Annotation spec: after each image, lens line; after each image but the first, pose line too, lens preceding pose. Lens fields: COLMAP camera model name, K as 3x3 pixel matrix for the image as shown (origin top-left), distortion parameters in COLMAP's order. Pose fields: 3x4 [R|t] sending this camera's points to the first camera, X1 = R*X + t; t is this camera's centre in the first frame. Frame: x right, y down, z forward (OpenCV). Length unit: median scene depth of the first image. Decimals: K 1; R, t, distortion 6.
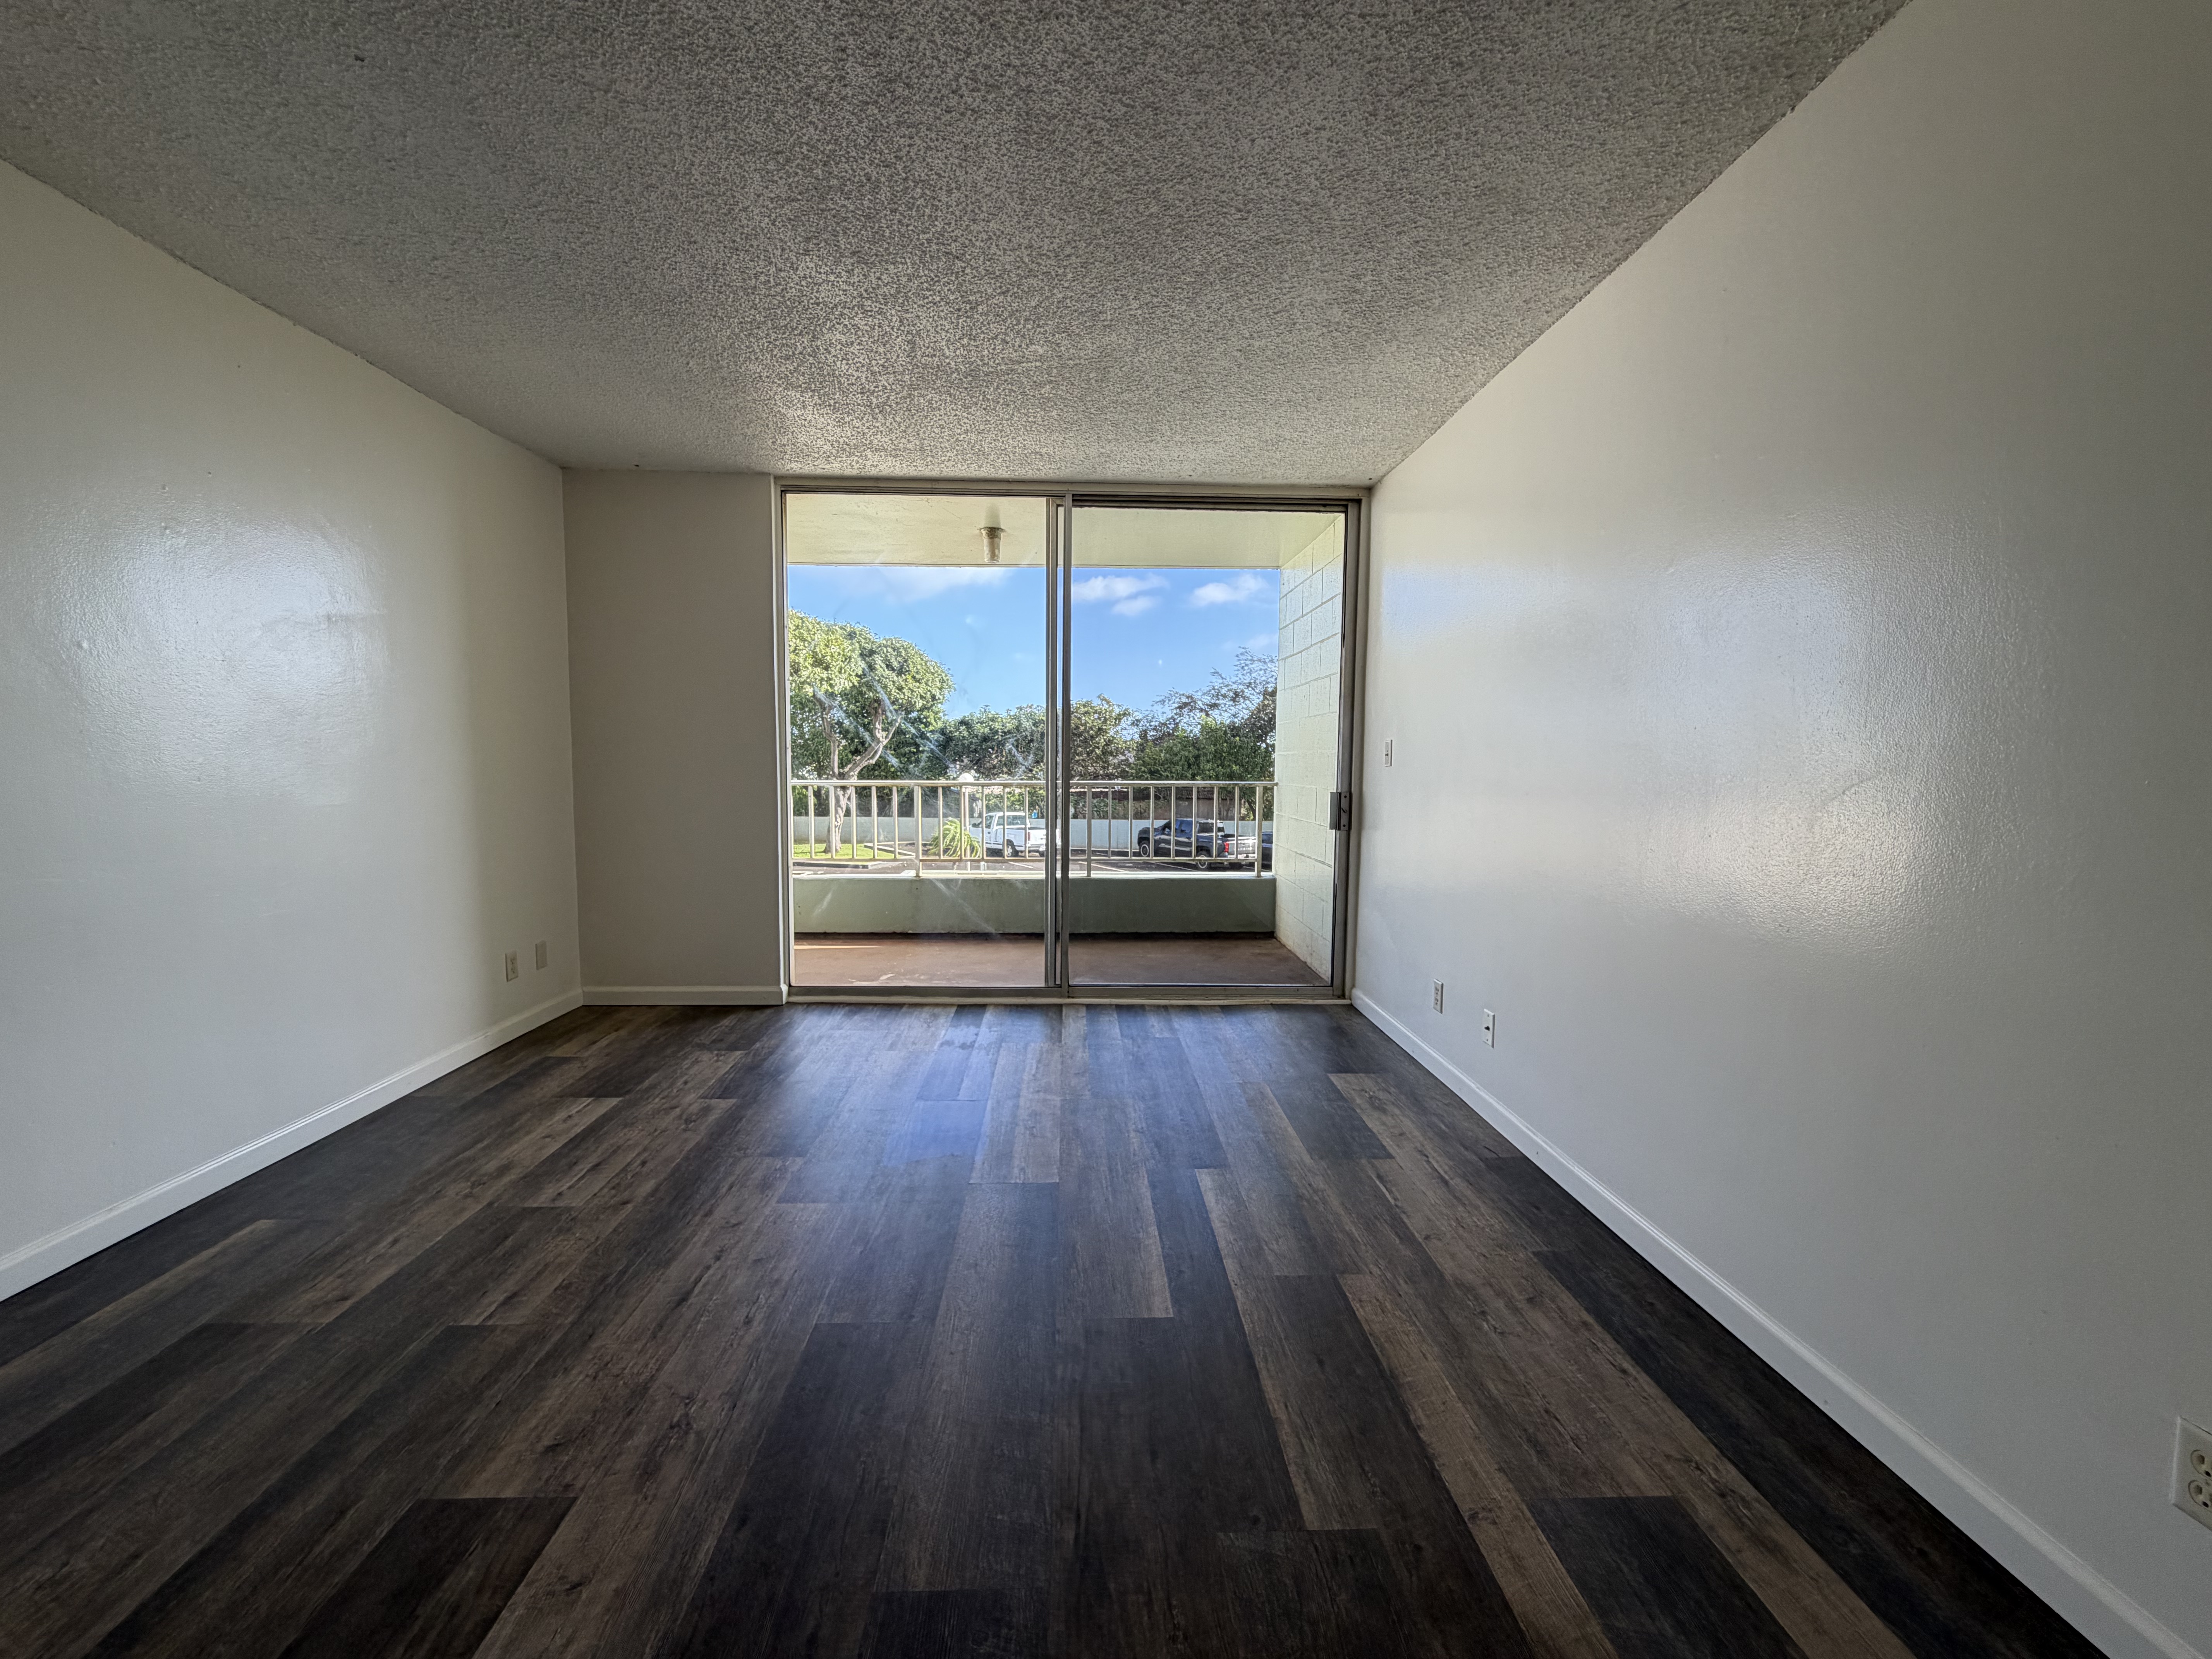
lens RADIAL K [[879.8, 0, 1100.2], [0, 879.8, 829.8], [0, 0, 1]] dist [-0.001592, 0.000769]
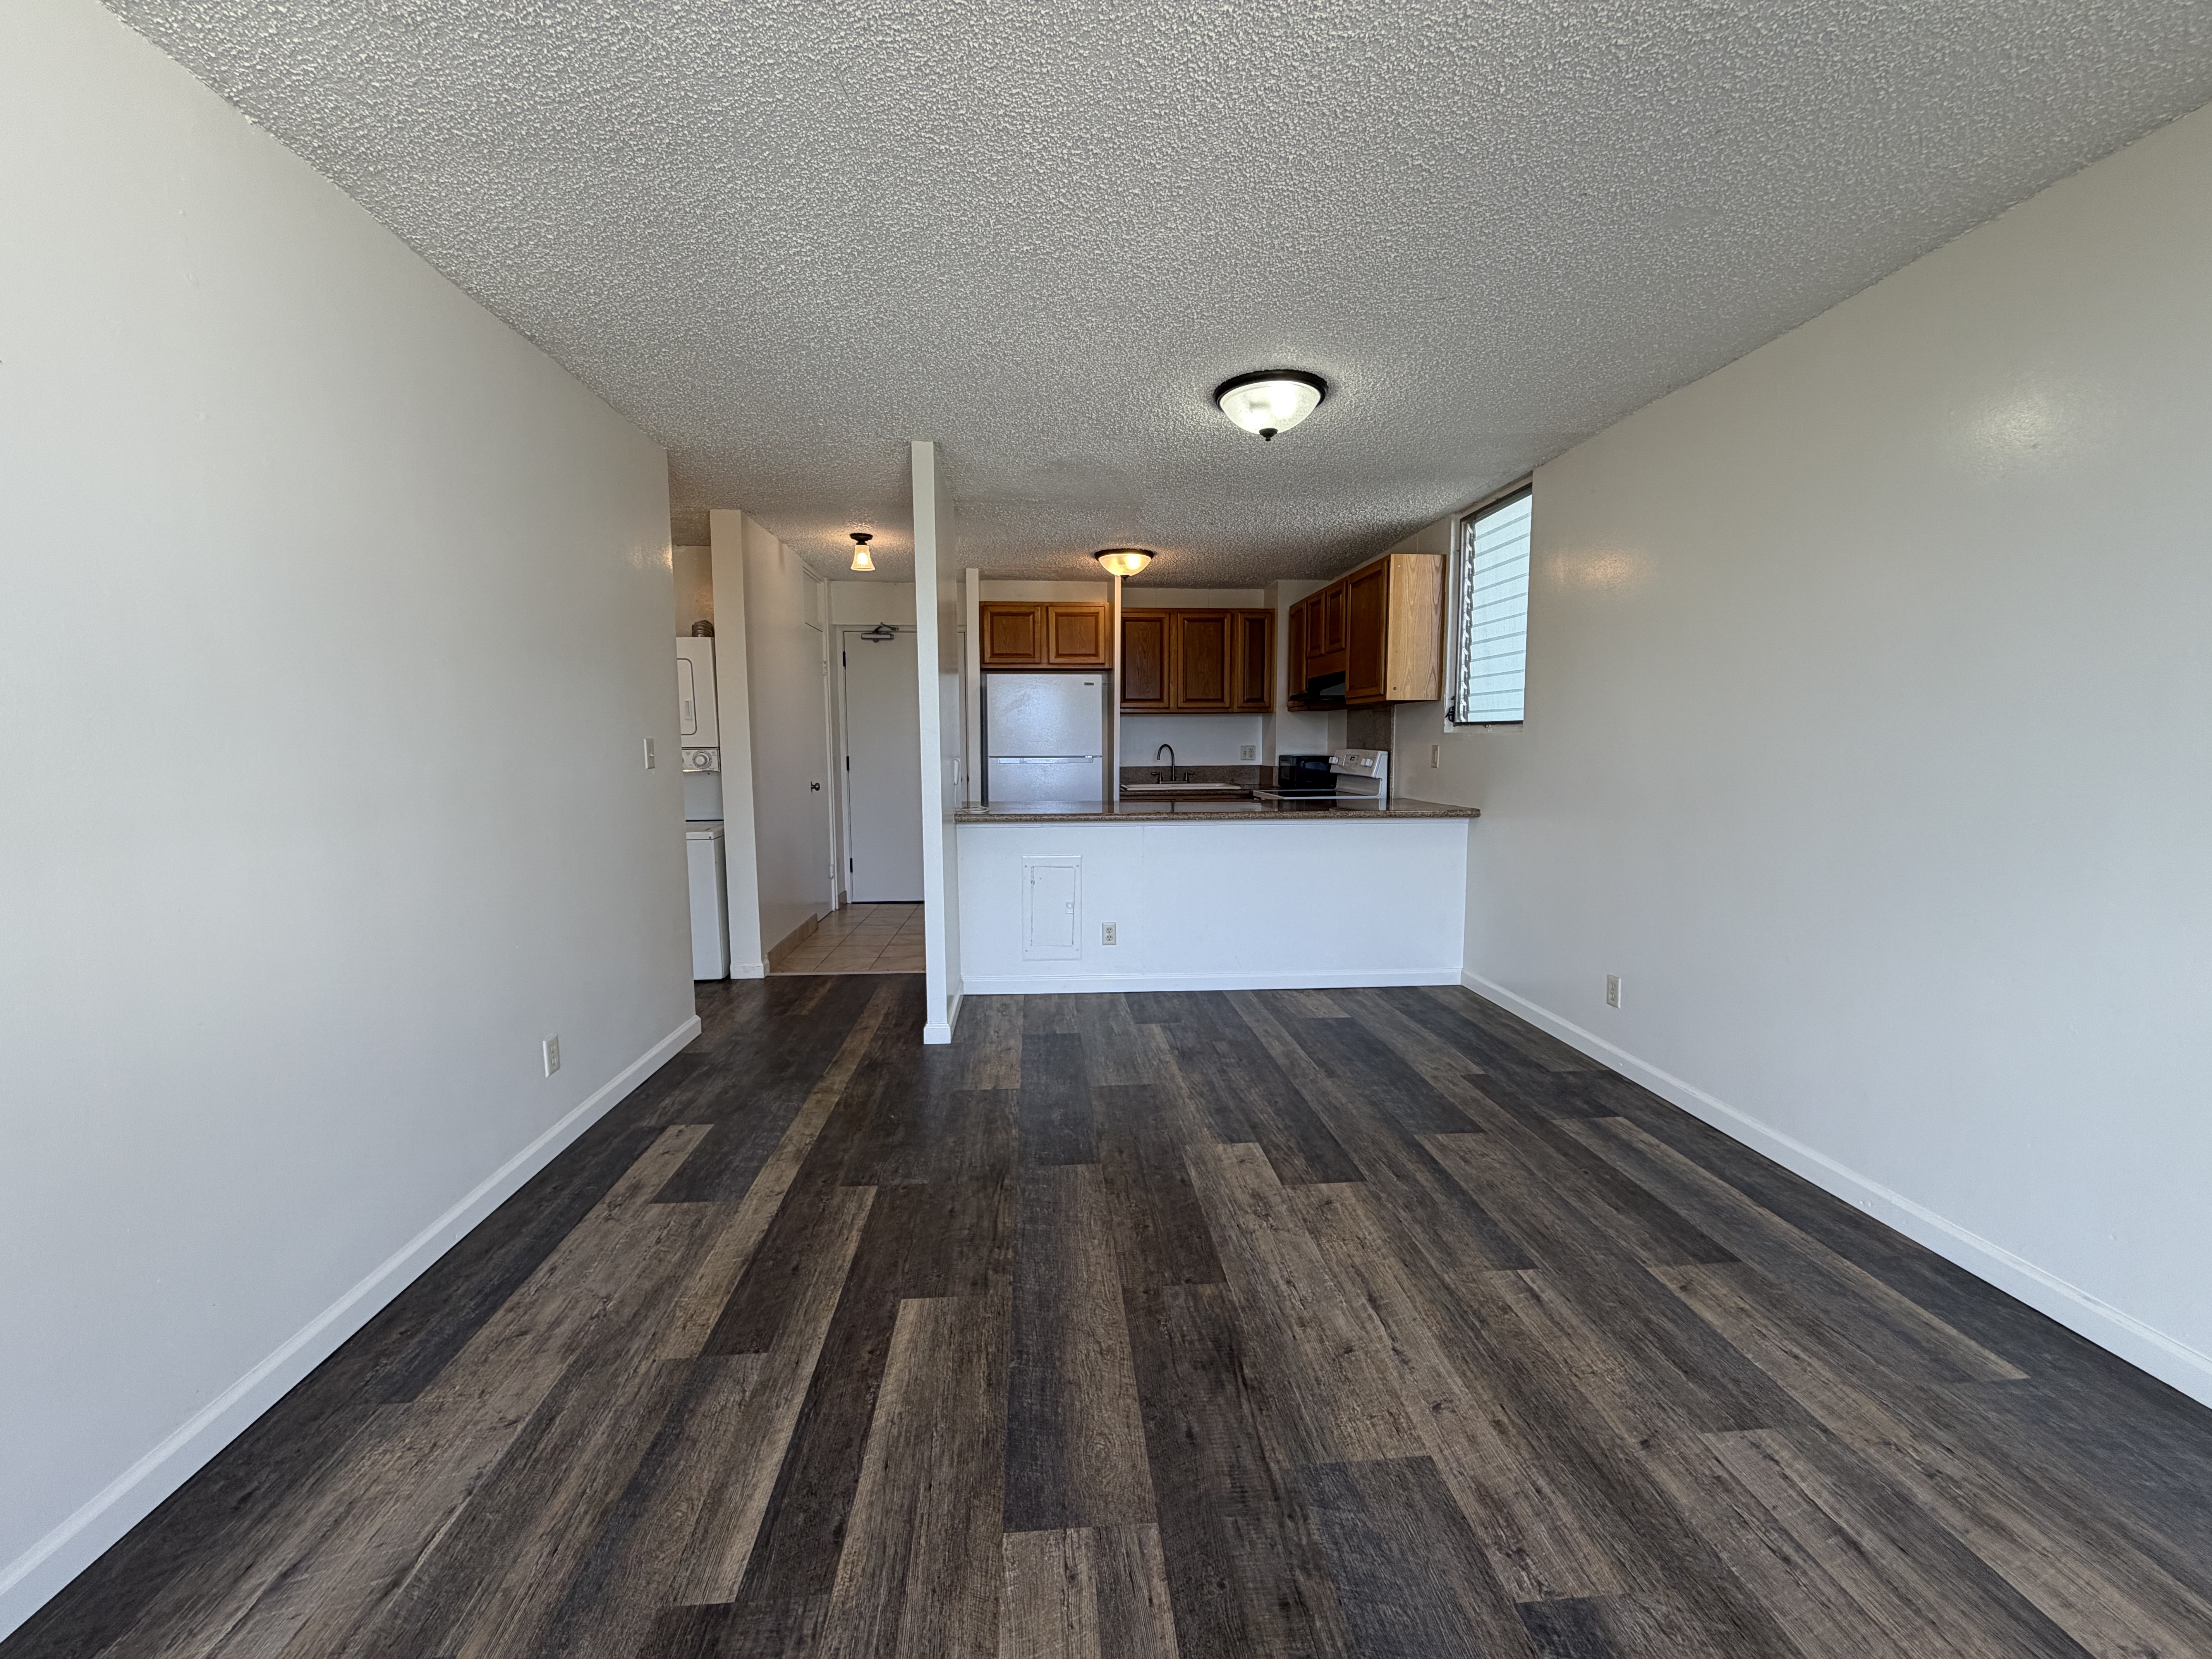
lens RADIAL K [[879.8, 0, 1101.3], [0, 879.8, 833.5], [0, 0, 1]] dist [-0.001592, 0.000769]
pose [[-0.999222, 0.000152, -0.039439, -0.062874], [-0.007100, 0.982965, 0.183654, -0.108281], [0.038795, 0.183791, -0.982199, 1.052993]]
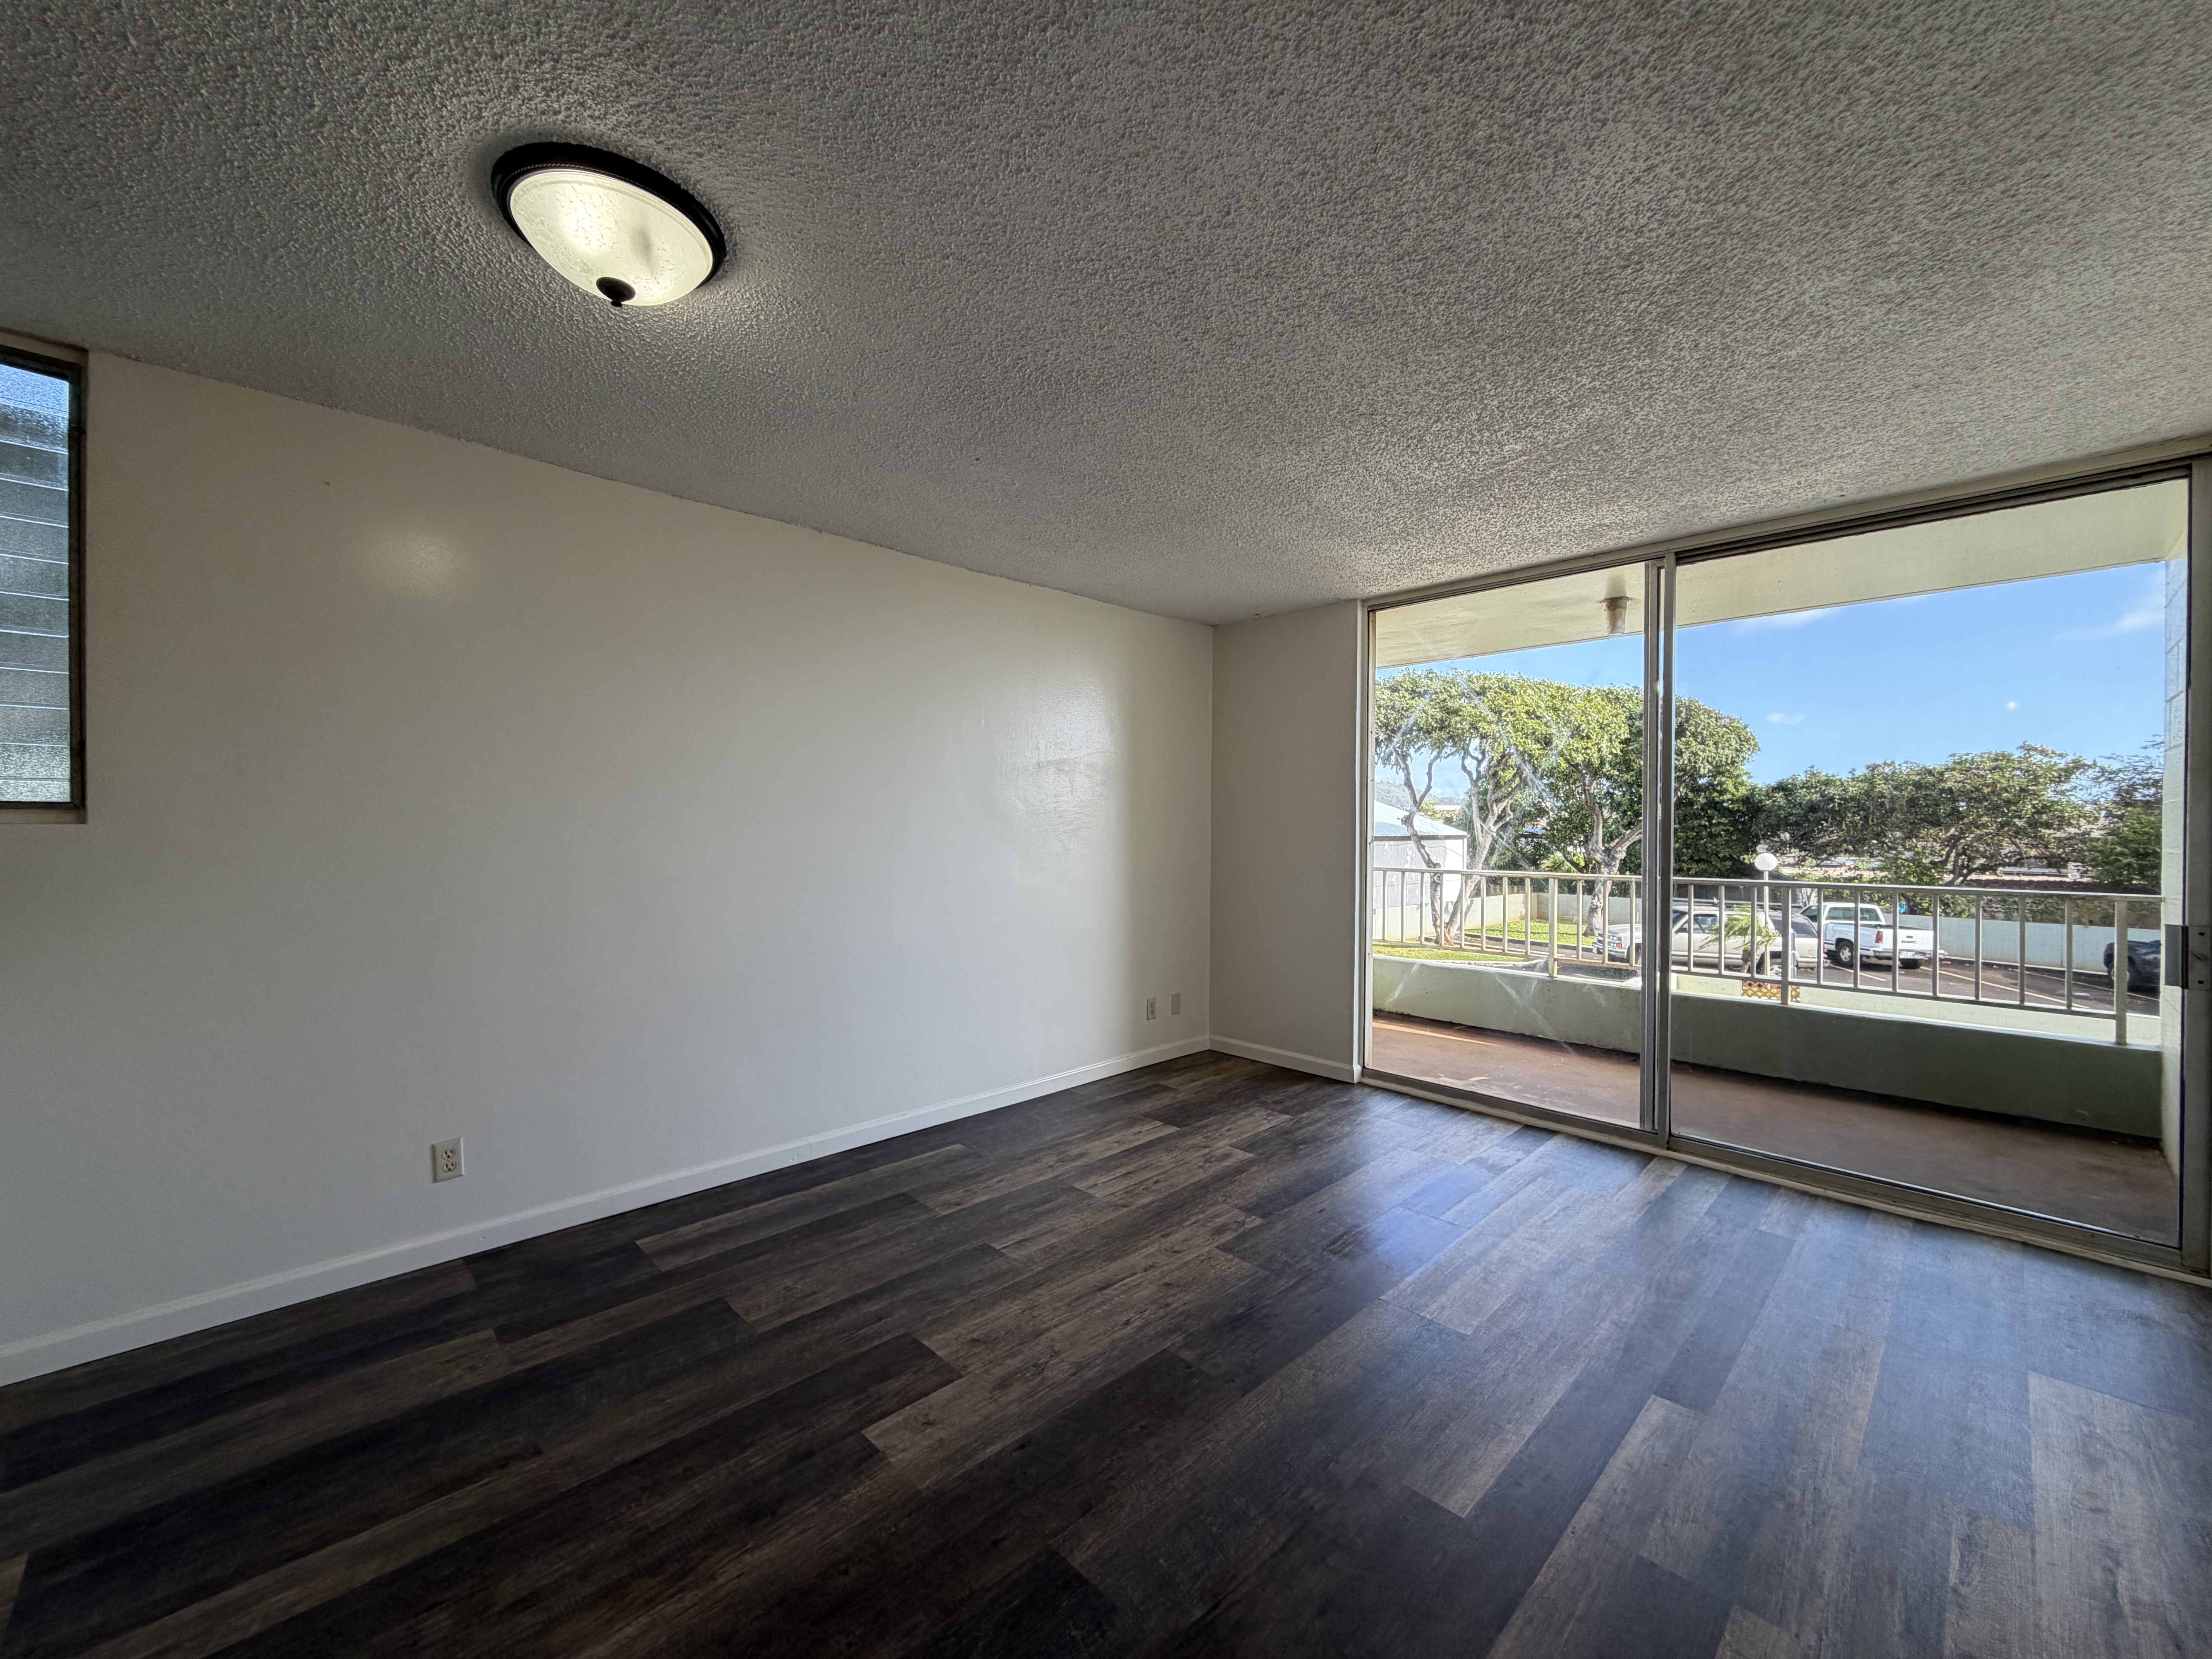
lens RADIAL K [[879.8, 0, 1101.0], [0, 879.8, 830.7], [0, 0, 1]] dist [-0.001592, 0.000769]
pose [[0.672317, 0.001017, -0.740263, 0.266477], [-0.059795, 0.996806, -0.052937, -0.038100], [0.737845, 0.079855, 0.670230, 0.040903]]
